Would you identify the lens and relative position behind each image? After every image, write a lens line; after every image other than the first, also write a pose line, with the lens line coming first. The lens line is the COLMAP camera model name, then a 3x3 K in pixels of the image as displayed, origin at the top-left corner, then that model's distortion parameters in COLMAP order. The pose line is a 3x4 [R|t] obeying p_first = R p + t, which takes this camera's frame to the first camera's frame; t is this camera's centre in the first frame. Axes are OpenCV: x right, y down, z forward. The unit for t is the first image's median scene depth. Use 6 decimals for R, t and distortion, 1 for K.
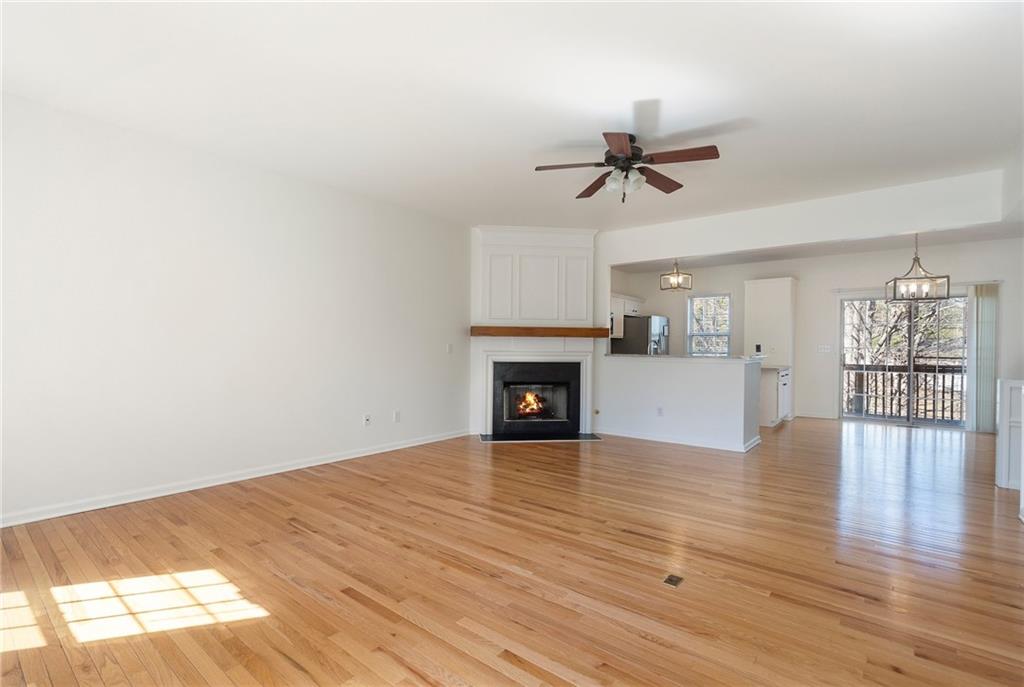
lens RADIAL K [[467.1, 0, 506.4], [0, 467.1, 348.5], [0, 0, 1]] dist [-0.003897, 0.000618]
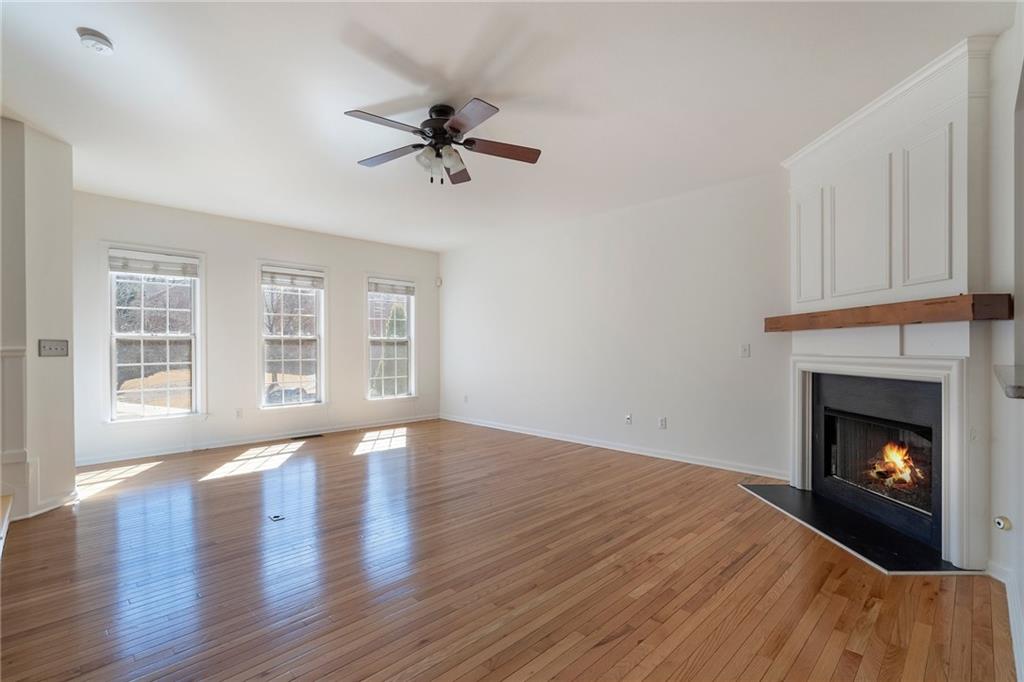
lens RADIAL K [[467.1, 0, 506.3], [0, 467.1, 346.3], [0, 0, 1]] dist [-0.003897, 0.000618]
pose [[-0.114192, -0.010063, -0.993408, 0.815683], [-0.002815, 0.999948, -0.009805, 0.002626], [0.993455, 0.001677, -0.114214, 0.897707]]
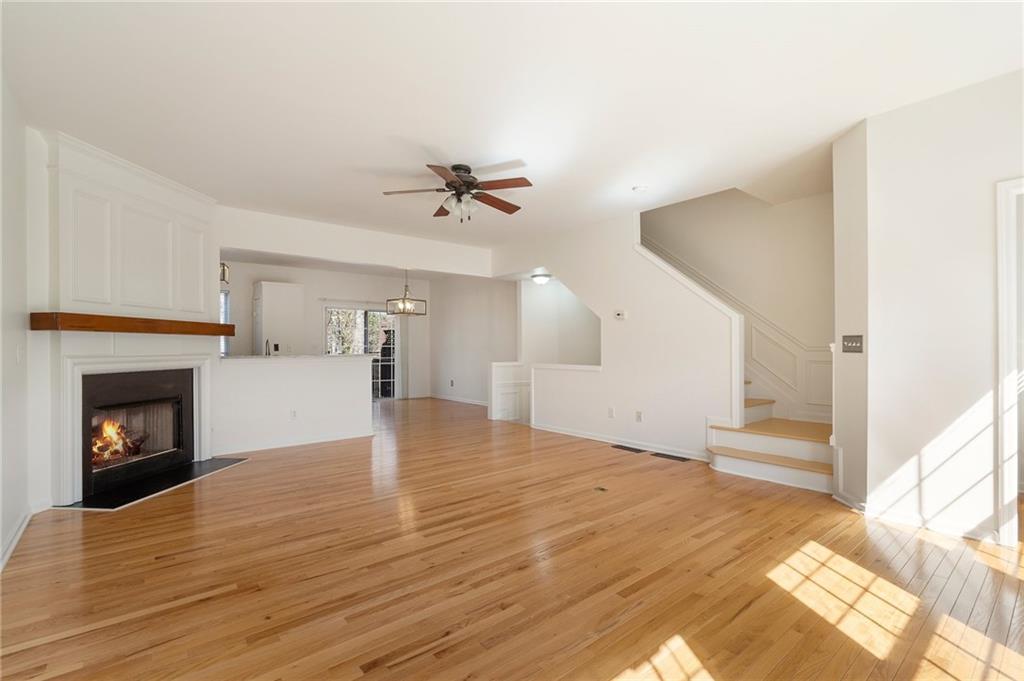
lens RADIAL K [[467.1, 0, 496.6], [0, 467.1, 343.4], [0, 0, 1]] dist [-0.003897, 0.000618]
pose [[0.217483, -0.000812, 0.976064, -0.635652], [0.011183, 0.999936, -0.001660, -0.005457], [-0.976000, 0.011277, 0.217478, 0.486712]]
